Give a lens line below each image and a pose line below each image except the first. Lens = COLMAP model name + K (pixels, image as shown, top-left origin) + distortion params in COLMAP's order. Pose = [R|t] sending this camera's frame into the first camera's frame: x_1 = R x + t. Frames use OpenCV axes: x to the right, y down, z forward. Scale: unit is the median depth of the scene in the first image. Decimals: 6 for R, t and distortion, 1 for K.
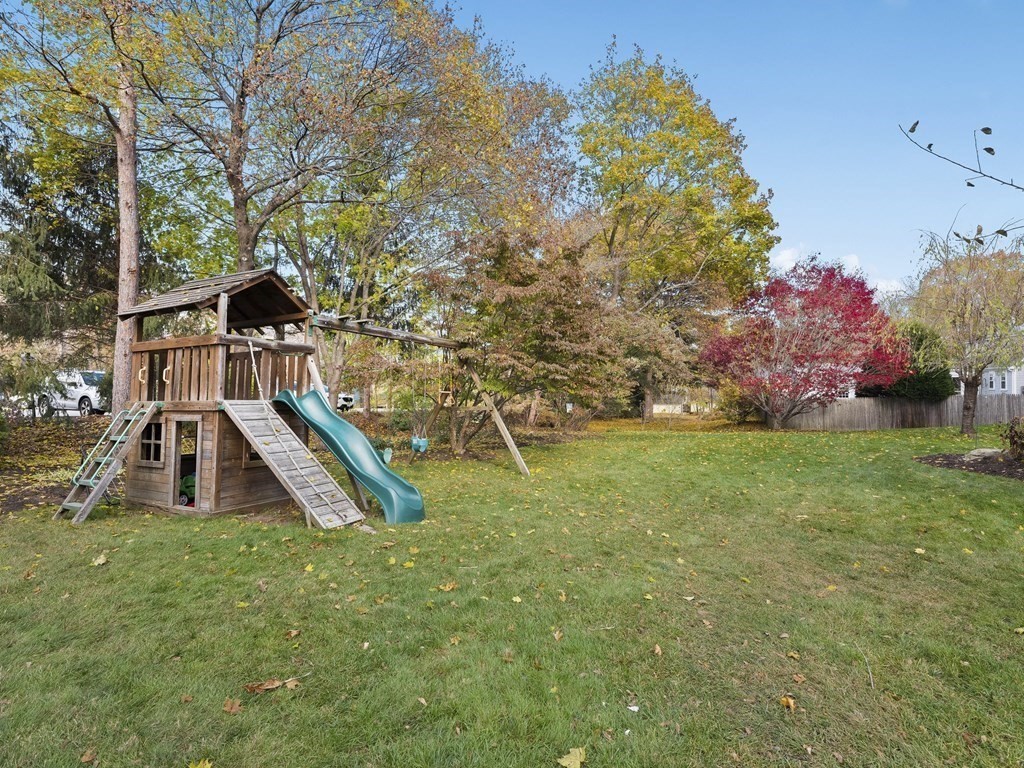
lens RADIAL K [[578.5, 0, 512.2], [0, 578.5, 404.9], [0, 0, 1]] dist [0.001375, 0.000407]
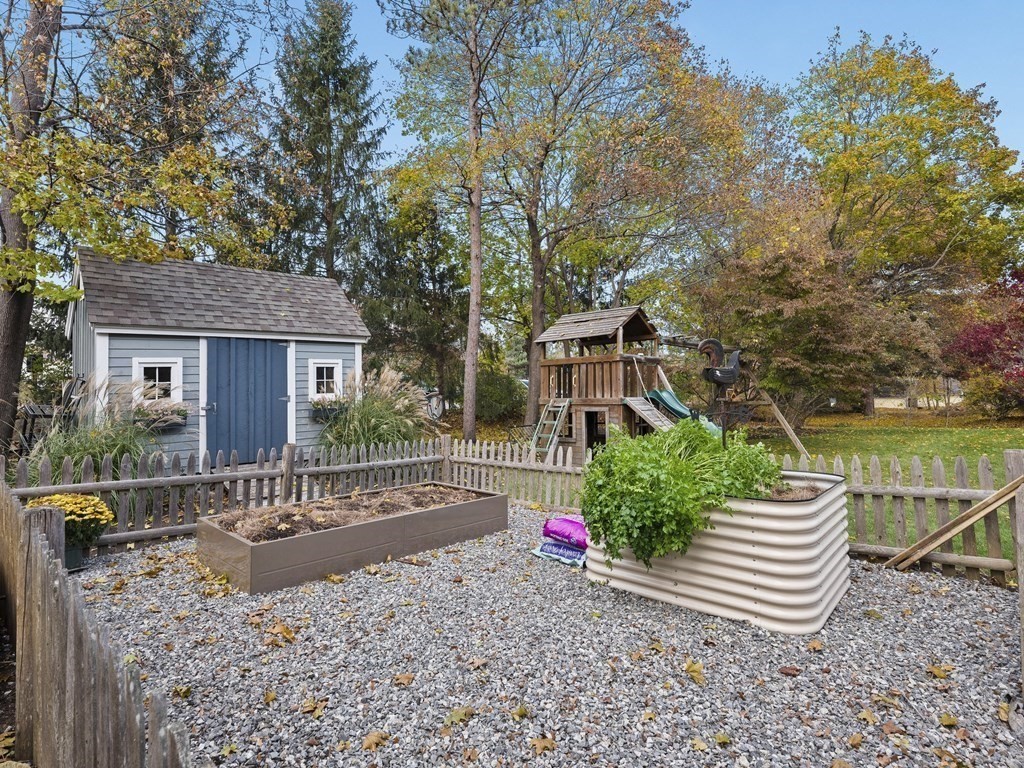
lens RADIAL K [[566.6, 0, 512.0], [0, 566.6, 384.0], [0, 0, 1]] dist [-0.002717, -0.004396]
pose [[0.947148, -0.011180, -0.320602, -0.087312], [0.002636, 0.999630, -0.027069, -0.001312], [0.320786, 0.024793, 0.946827, -0.143558]]
